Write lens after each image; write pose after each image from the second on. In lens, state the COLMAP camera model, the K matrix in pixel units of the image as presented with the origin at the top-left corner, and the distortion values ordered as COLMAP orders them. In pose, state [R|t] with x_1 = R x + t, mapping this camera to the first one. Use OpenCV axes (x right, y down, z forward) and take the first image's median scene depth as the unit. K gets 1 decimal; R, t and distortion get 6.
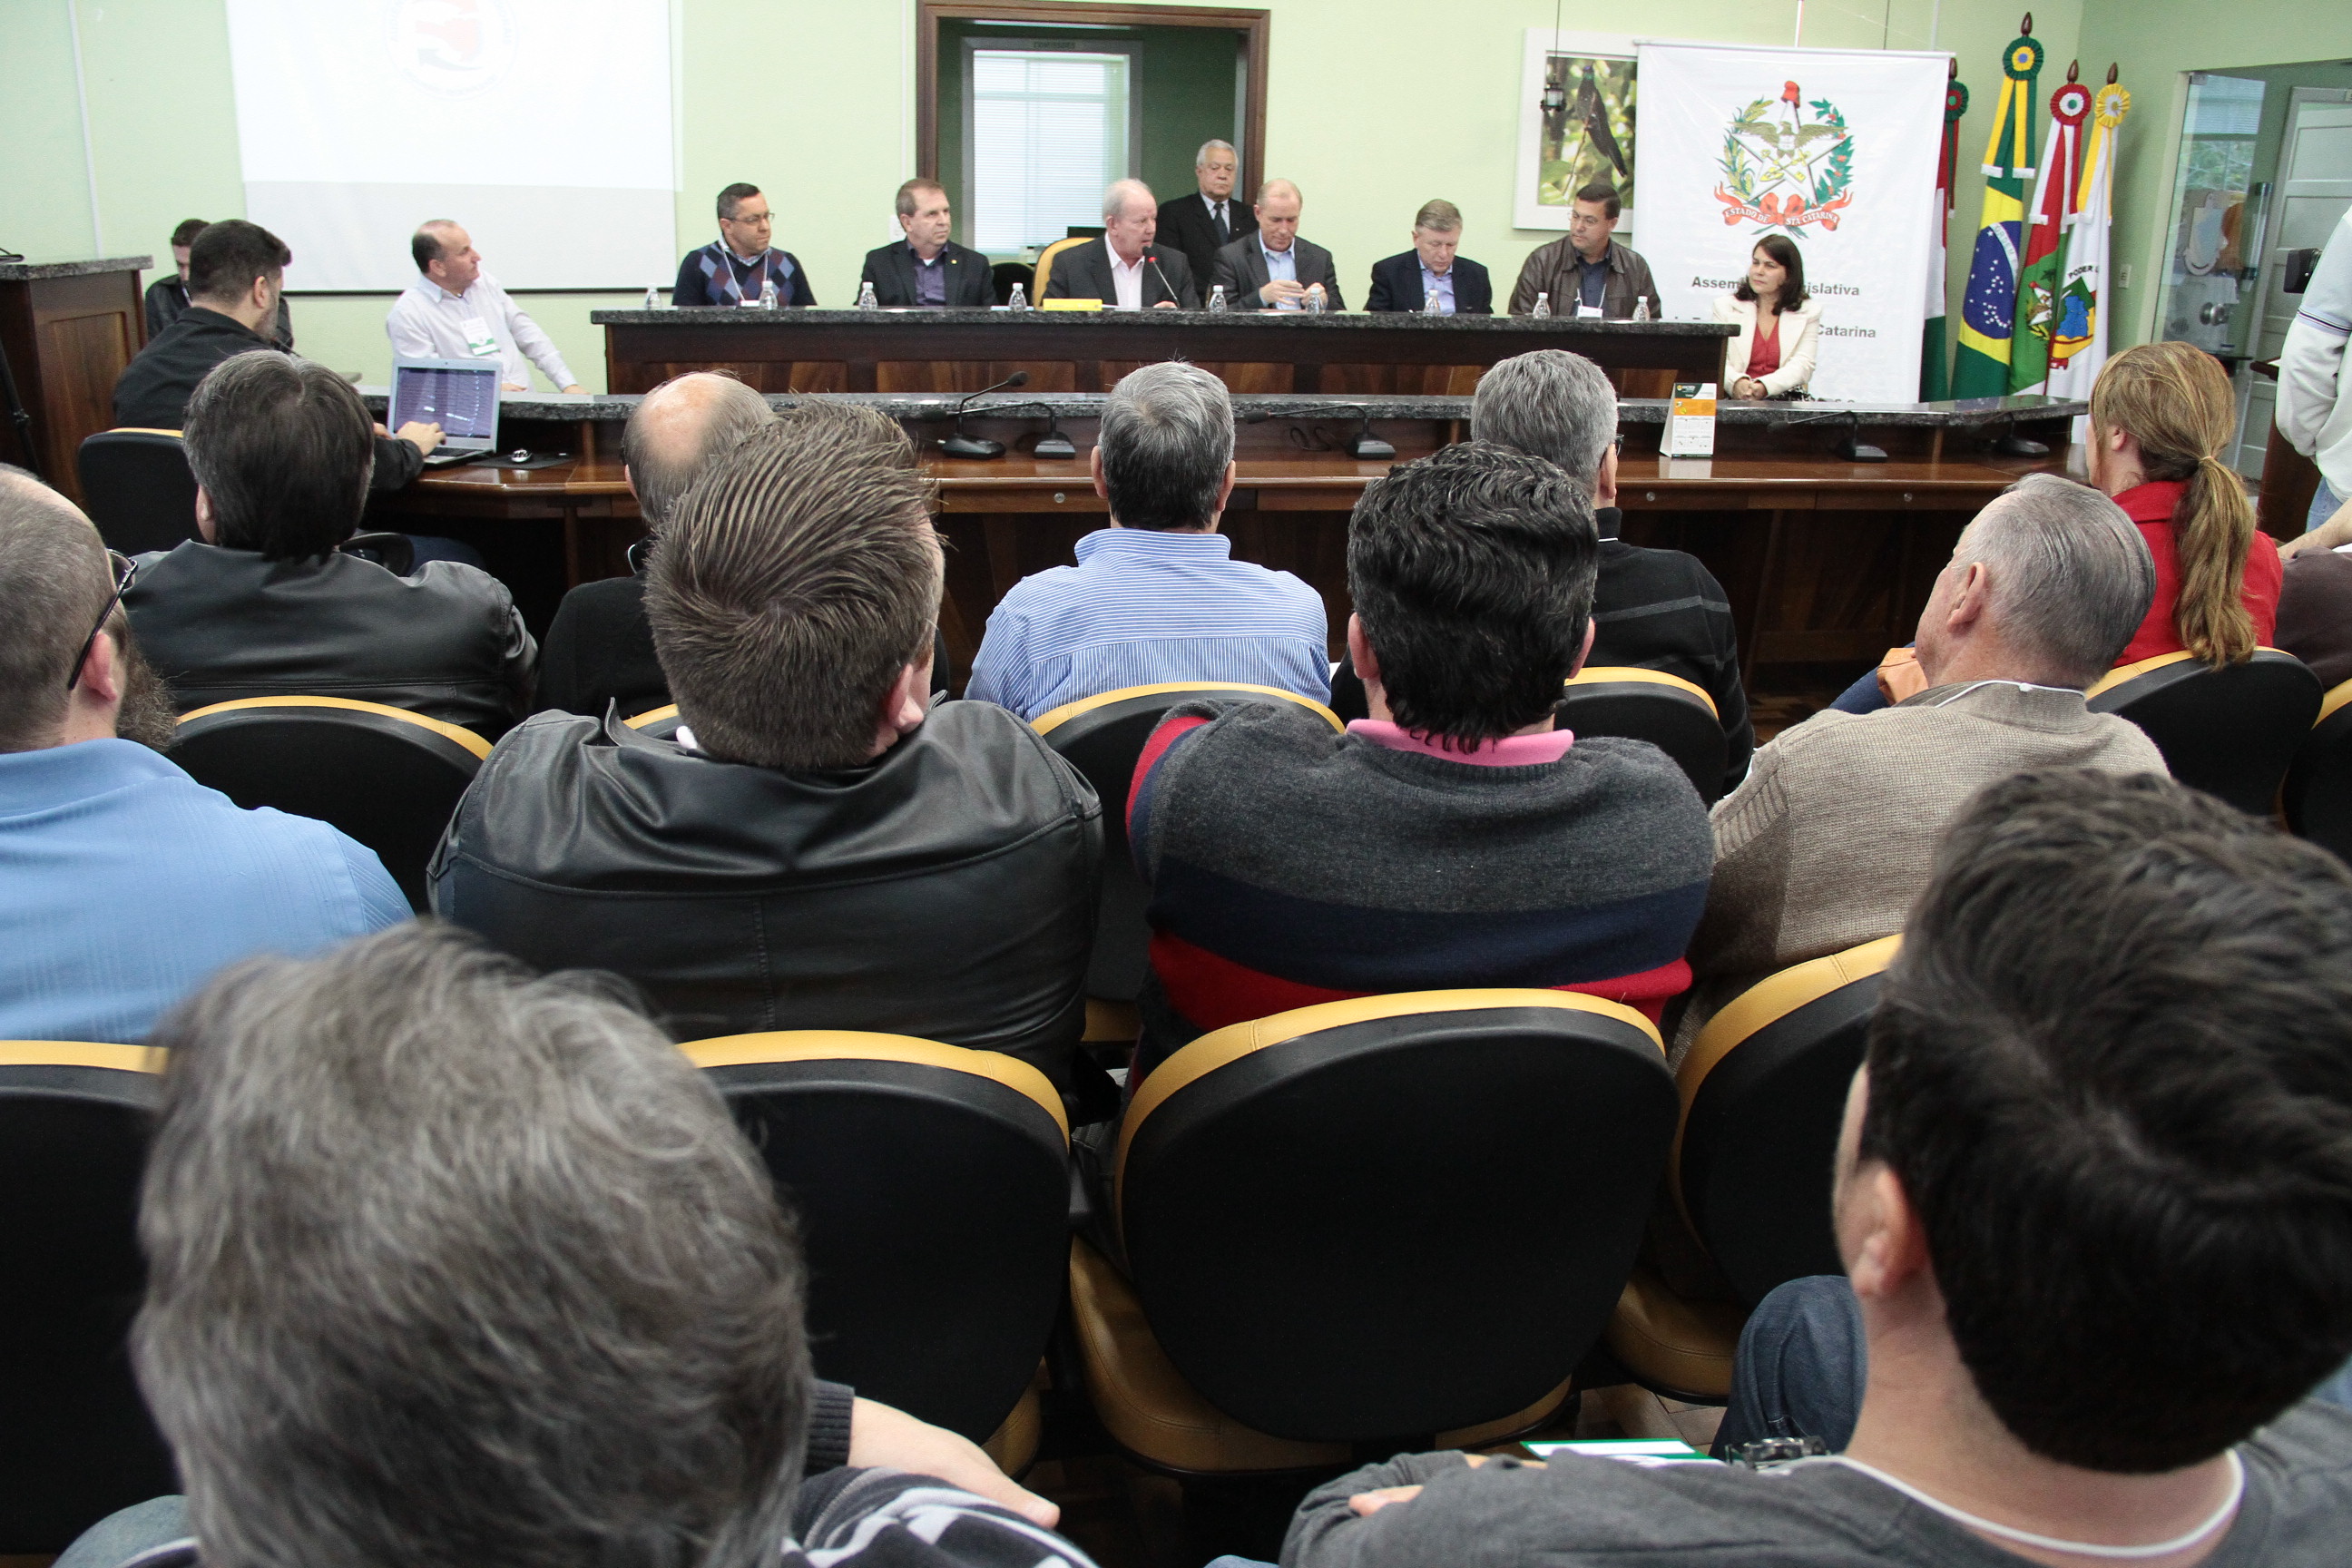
lens RADIAL K [[1958.3, 0, 1184.3], [0, 1958.3, 810.3], [0, 0, 1]] dist [-0.157661, 0.099528]
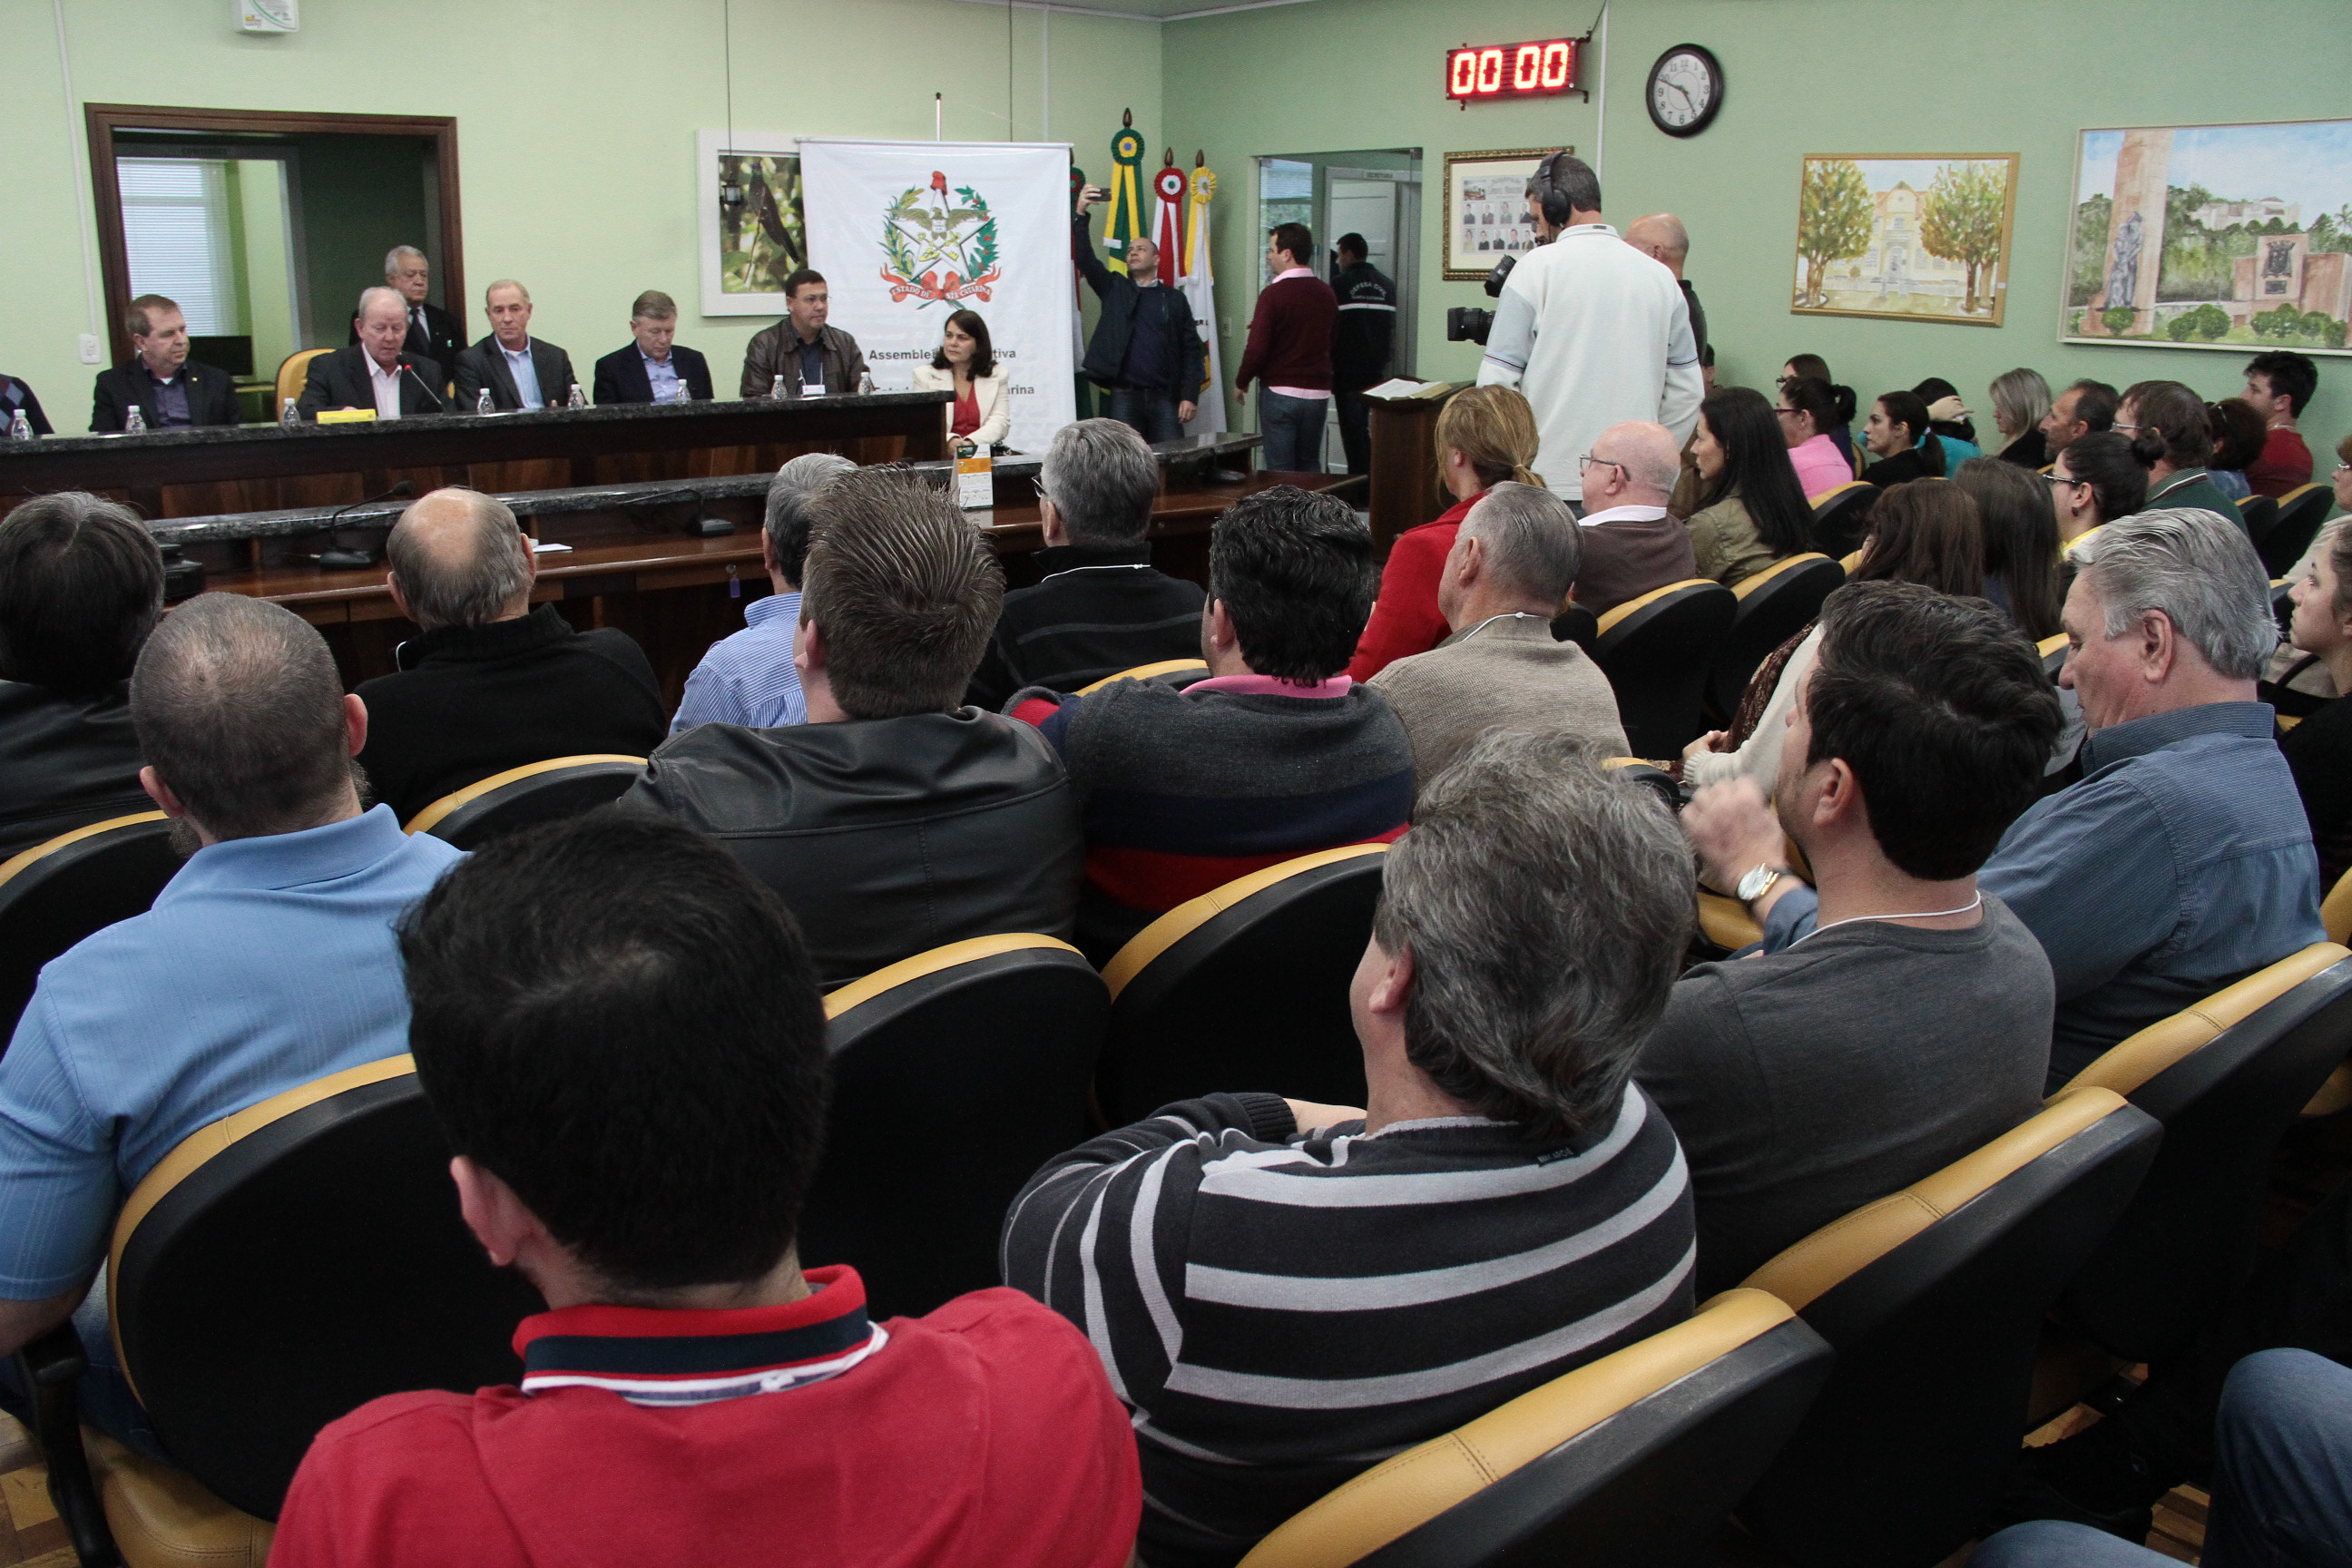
lens RADIAL K [[1958.3, 0, 1203.7], [0, 1958.3, 827.3], [0, 0, 1]] dist [-0.157661, 0.099528]
pose [[0.875818, -0.147577, 0.459526, -0.118630], [0.160505, 0.986973, 0.011058, 0.009253], [-0.455172, 0.064071, 0.888096, -0.052143]]
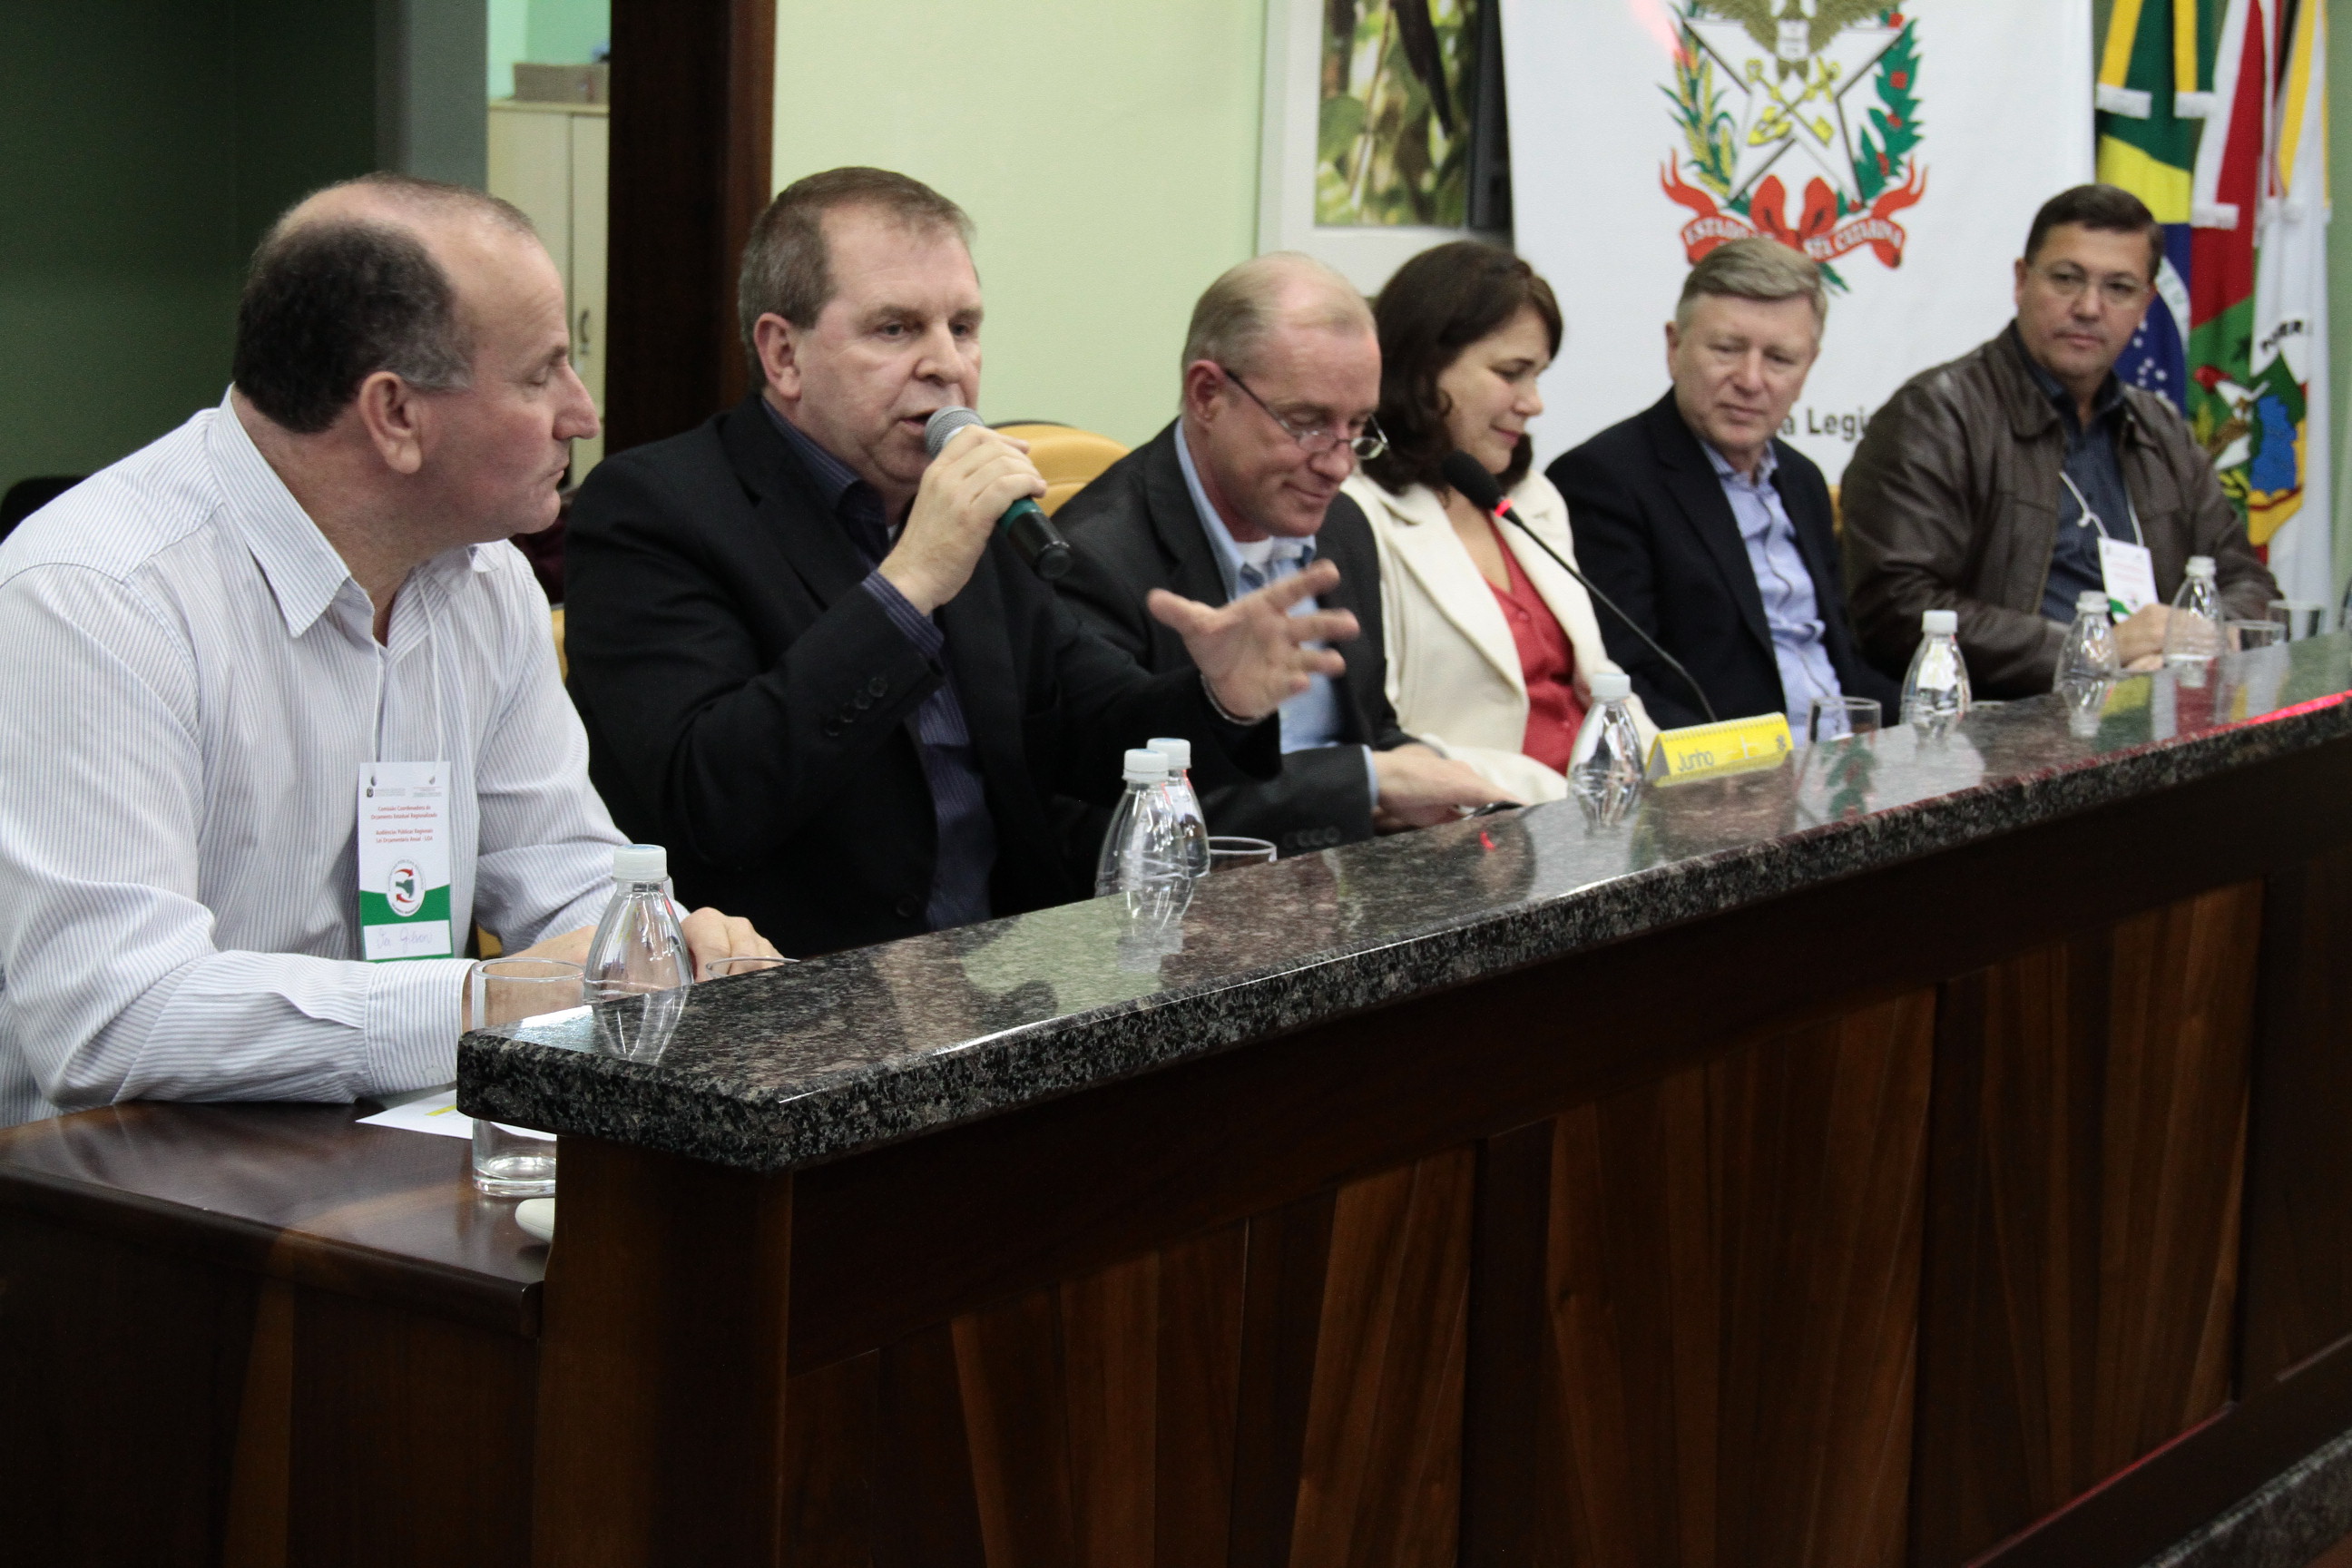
lens RADIAL K [[3984.6, 0, 1168.7], [0, 3984.6, 776.4], [0, 0, 1]] dist [0.351785, 0.000000]
pose [[0.719186, -0.098676, 0.687775, -0.339706], [0.200671, 0.977180, -0.069638, -0.179320], [-0.665209, 0.188099, 0.722576, 0.531966]]
